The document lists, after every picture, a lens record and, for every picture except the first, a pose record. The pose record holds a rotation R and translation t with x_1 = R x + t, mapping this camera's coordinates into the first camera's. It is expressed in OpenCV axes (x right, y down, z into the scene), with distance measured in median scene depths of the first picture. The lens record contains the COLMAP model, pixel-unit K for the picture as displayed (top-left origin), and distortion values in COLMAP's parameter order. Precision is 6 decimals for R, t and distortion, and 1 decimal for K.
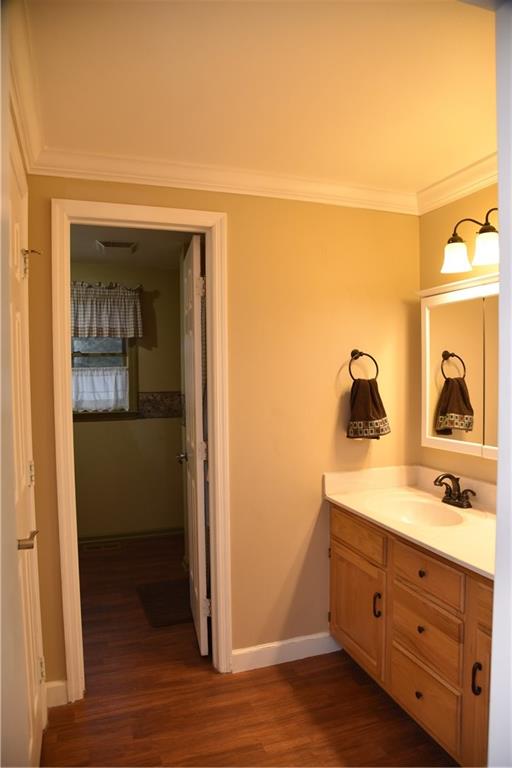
lens RADIAL K [[525.9, 0, 256.0], [0, 525.9, 384.0], [0, 0, 1]] dist [-0.109729, 0.057694]
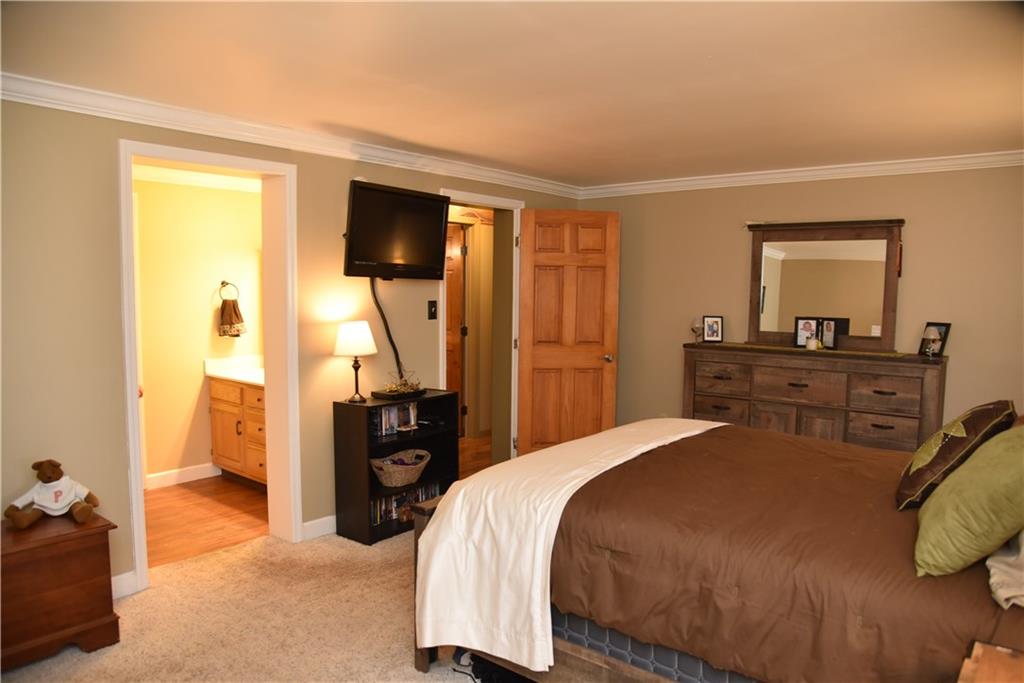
lens RADIAL K [[701.1, 0, 505.8], [0, 701.1, 345.5], [0, 0, 1]] dist [-0.109729, 0.057694]
pose [[0.856936, -0.028592, 0.514629, -0.161692], [0.001022, 0.998552, 0.053777, 0.019349], [-0.515422, -0.045557, 0.855725, -1.275634]]
